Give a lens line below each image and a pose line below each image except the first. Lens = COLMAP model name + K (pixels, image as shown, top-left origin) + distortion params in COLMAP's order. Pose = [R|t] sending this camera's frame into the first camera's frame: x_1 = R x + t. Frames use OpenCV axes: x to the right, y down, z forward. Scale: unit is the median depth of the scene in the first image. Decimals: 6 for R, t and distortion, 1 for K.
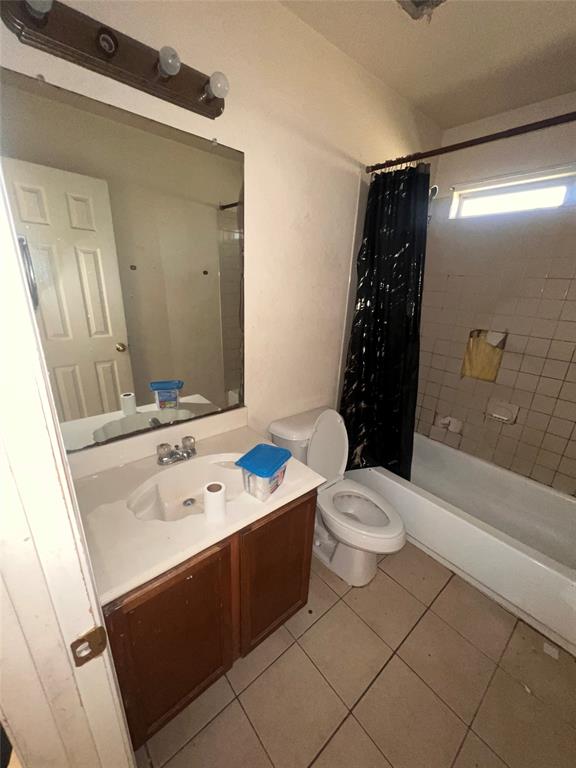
lens RADIAL K [[305.8, 0, 288.1], [0, 305.8, 384.1], [0, 0, 1]] dist [-0.005547, 0.000207]
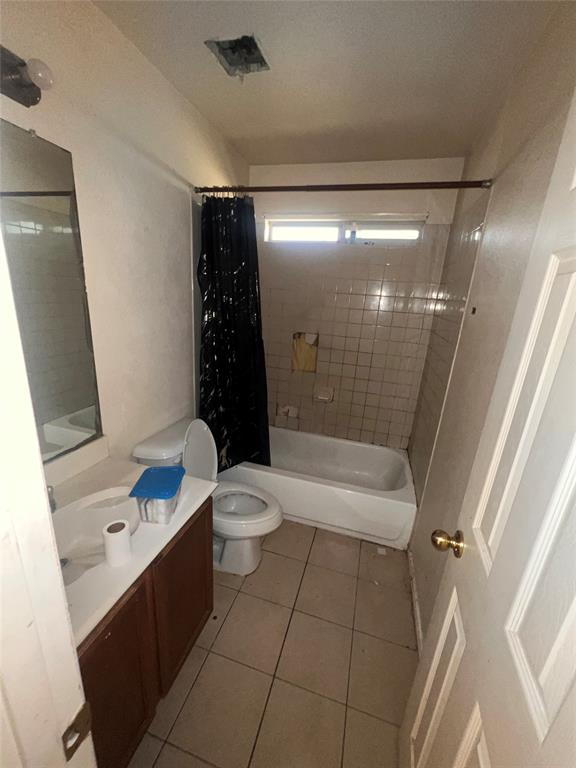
lens RADIAL K [[306.4, 0, 289.2], [0, 306.4, 383.7], [0, 0, 1]] dist [-0.000552, -0.000210]
pose [[0.834077, -0.144985, 0.532255, -0.130448], [0.152871, 0.987805, 0.029518, -0.017000], [-0.530044, 0.056747, 0.846069, -0.036704]]
